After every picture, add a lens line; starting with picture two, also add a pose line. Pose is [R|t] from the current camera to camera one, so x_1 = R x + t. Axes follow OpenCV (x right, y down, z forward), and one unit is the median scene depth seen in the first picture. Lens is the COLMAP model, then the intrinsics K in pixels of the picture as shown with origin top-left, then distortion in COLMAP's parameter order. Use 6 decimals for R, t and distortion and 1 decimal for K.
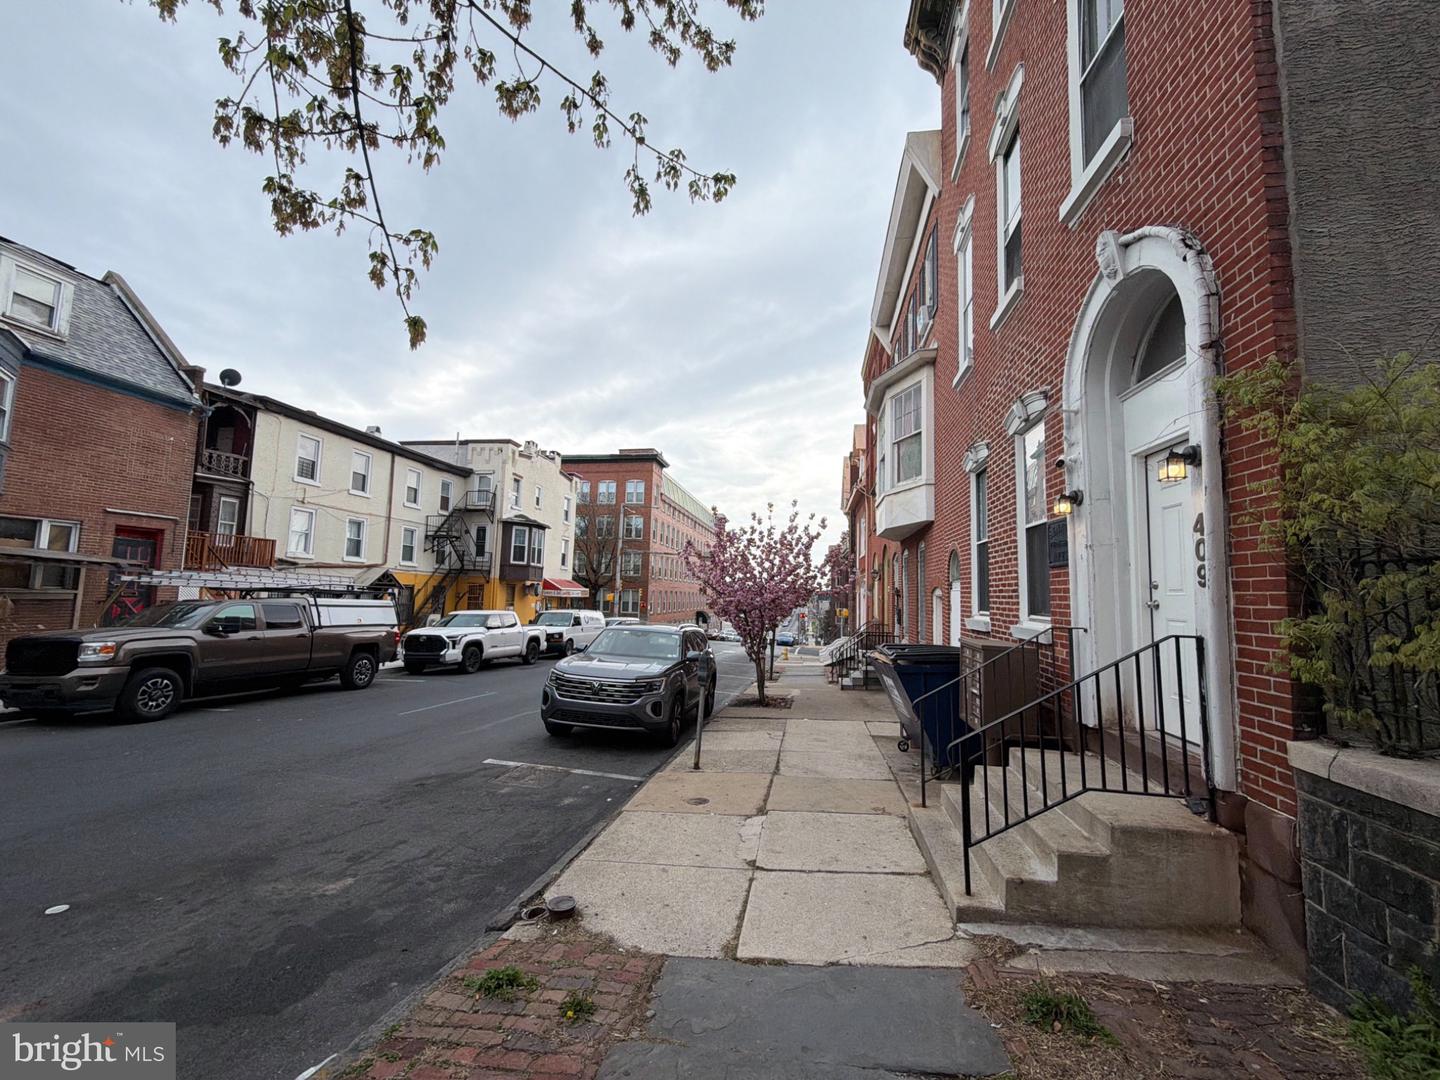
lens RADIAL K [[573.5, 0, 717.6], [0, 573.5, 540.5], [0, 0, 1]] dist [-0.000036, 0.000241]
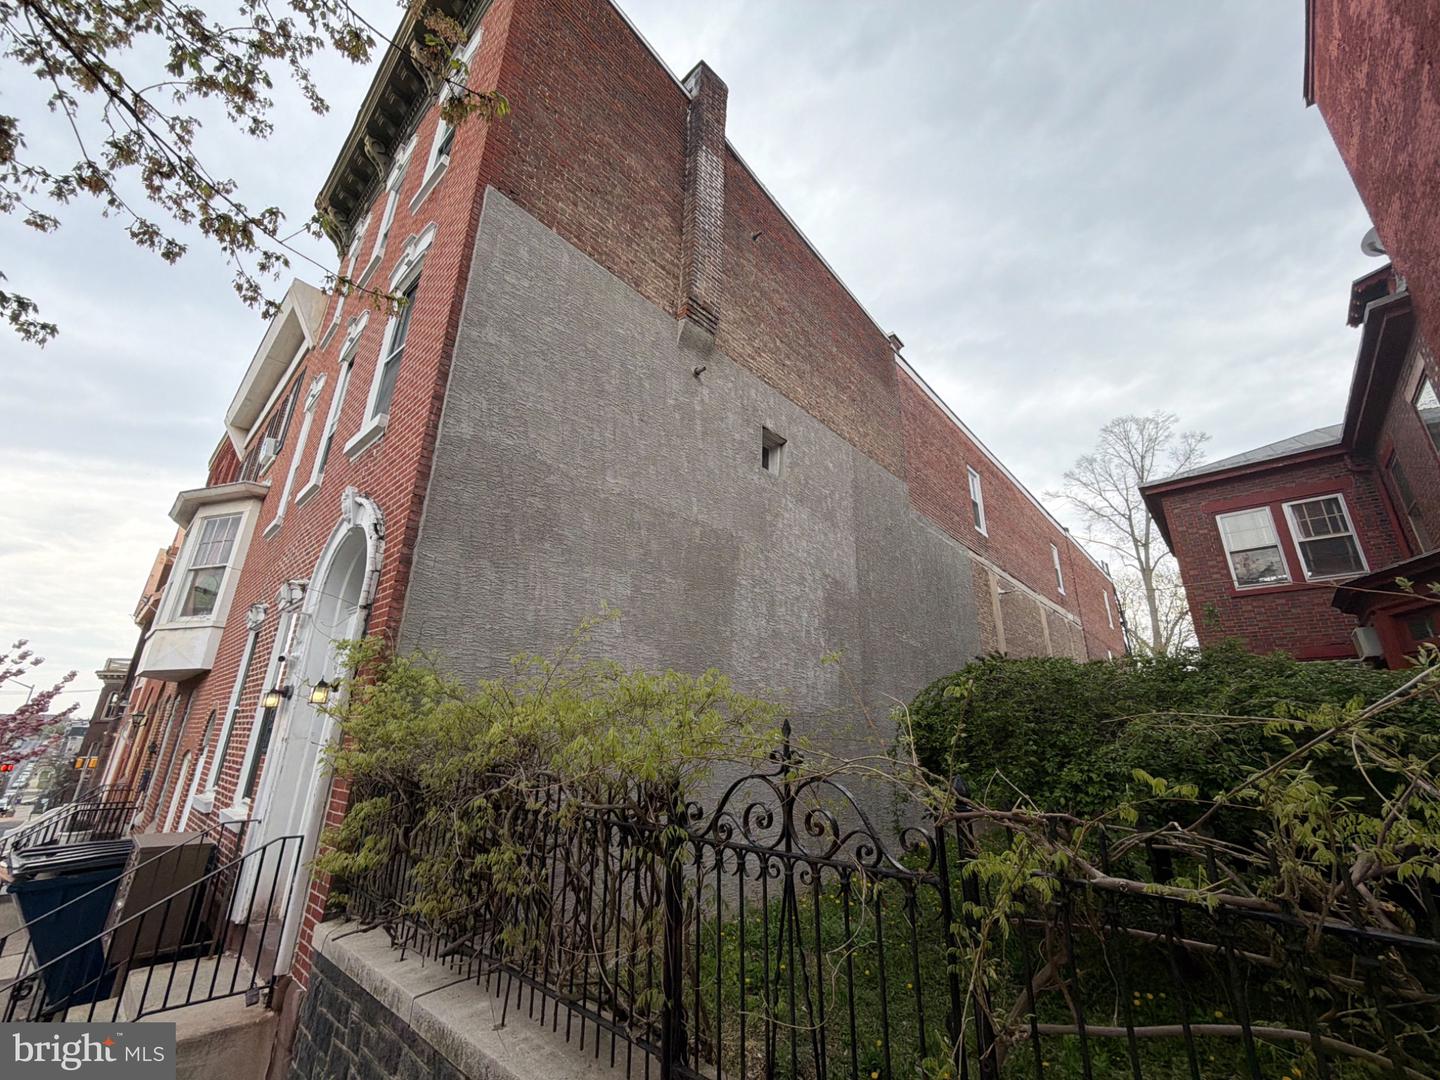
lens RADIAL K [[573.5, 0, 719.0], [0, 573.5, 540.4], [0, 0, 1]] dist [-0.000036, 0.000241]
pose [[0.548104, 0.255236, 0.796515, 0.125904], [-0.077949, 0.963745, -0.255184, -0.147528], [-0.832770, 0.077780, 0.548128, -0.353635]]
